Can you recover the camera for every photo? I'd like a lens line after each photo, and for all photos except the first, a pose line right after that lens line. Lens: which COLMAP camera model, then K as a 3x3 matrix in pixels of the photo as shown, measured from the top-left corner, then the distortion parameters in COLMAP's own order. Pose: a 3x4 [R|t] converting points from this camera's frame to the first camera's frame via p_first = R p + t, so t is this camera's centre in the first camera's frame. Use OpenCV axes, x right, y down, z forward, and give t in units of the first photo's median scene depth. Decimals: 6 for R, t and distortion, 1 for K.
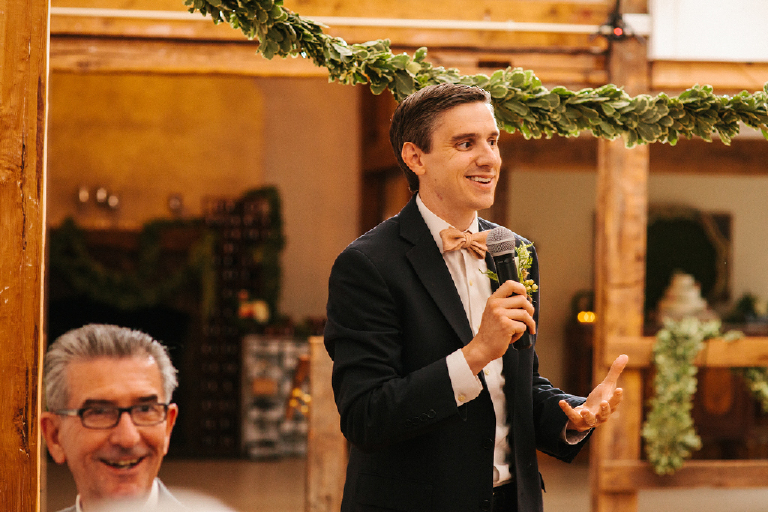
lens RADIAL K [[1935.4, 0, 385.3], [0, 1935.4, 255.9], [0, 0, 1]] dist [0.104579, 0.000000]
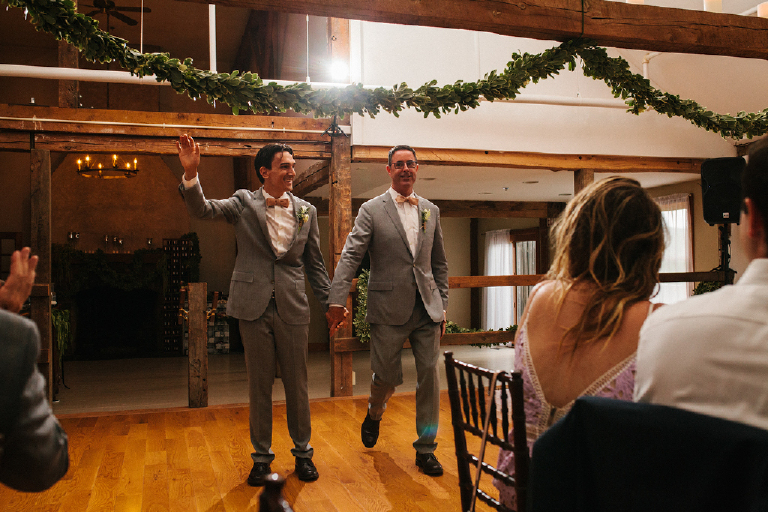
lens RADIAL K [[766.2, 0, 382.4], [0, 766.2, 254.6], [0, 0, 1]] dist [-0.012778, 0.000000]
pose [[0.988496, -0.026032, 0.148990, 0.043920], [0.031546, 0.998898, -0.034764, 0.048440], [-0.147921, 0.039064, 0.988227, 0.181819]]
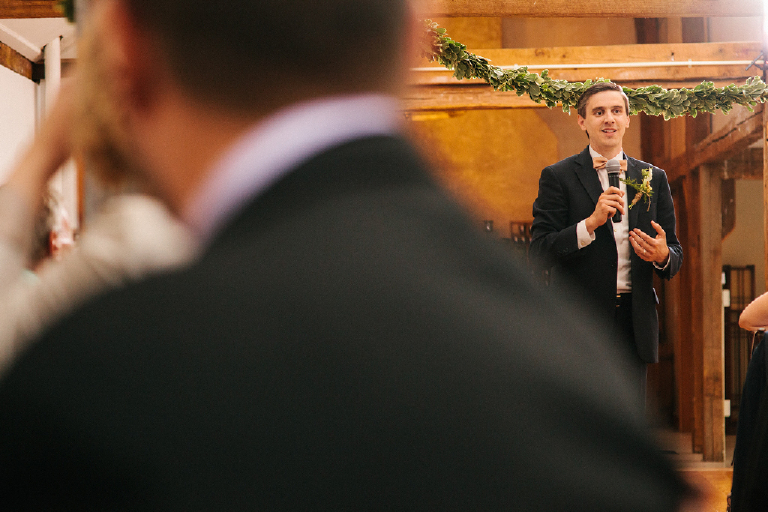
lens RADIAL K [[1935.4, 0, 382.9], [0, 1935.4, 255.2], [0, 0, 1]] dist [0.104579, 0.000000]
pose [[0.981064, -0.037487, -0.190019, 0.111134], [0.030337, 0.998723, -0.040396, 0.070999], [0.191291, 0.033867, 0.980949, -0.418844]]
